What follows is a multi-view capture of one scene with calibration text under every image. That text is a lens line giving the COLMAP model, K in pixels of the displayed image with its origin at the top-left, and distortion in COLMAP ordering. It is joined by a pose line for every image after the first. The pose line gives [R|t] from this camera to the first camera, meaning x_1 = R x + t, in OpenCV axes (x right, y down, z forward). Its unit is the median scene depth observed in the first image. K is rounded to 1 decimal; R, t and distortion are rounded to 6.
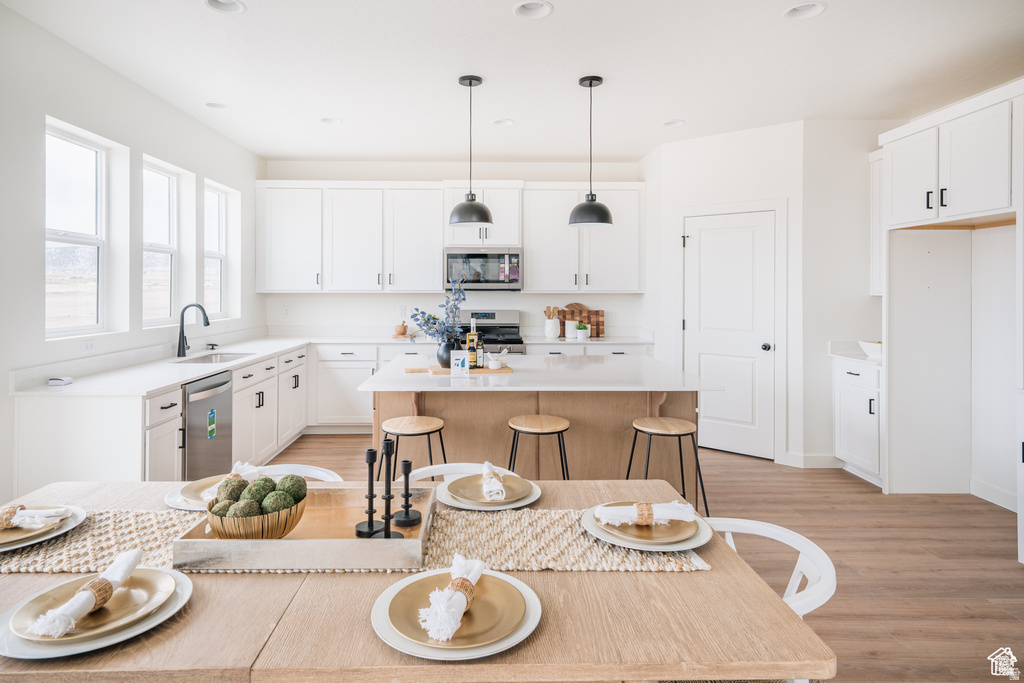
lens RADIAL K [[593.5, 0, 498.9], [0, 593.5, 285.3], [0, 0, 1]] dist [0.004275, 0.000907]
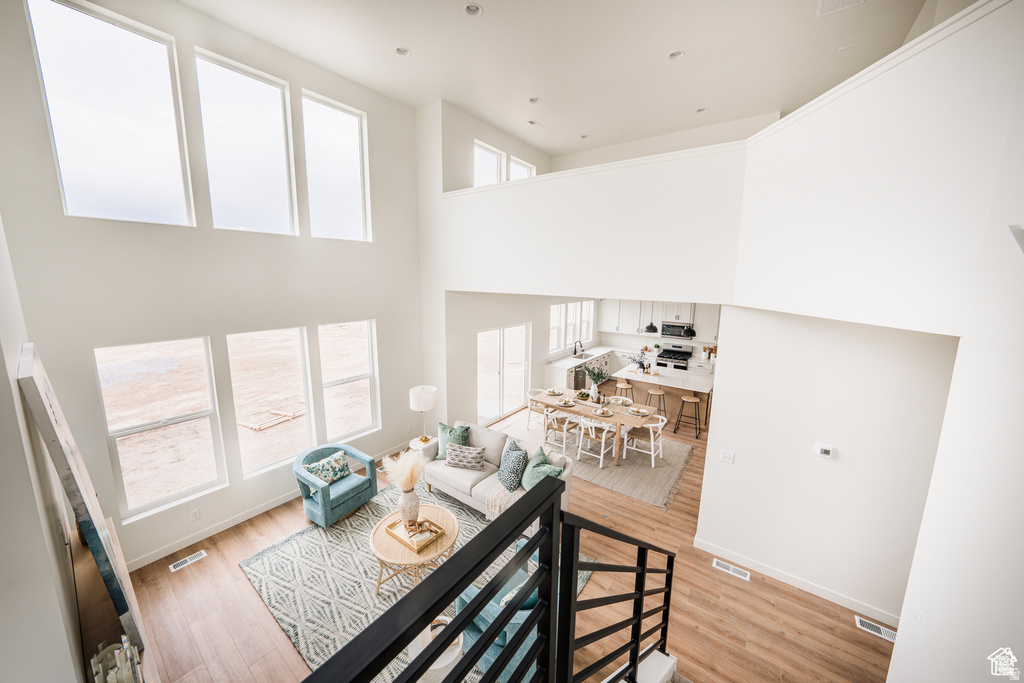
lens RADIAL K [[363.6, 0, 529.2], [0, 363.6, 334.8], [0, 0, 1]] dist [-0.002576, -0.000124]
pose [[0.813166, 0.110407, -0.571465, 0.389355], [-0.018621, 0.986276, 0.164052, -0.278640], [0.581734, -0.122760, 0.804062, -0.736101]]
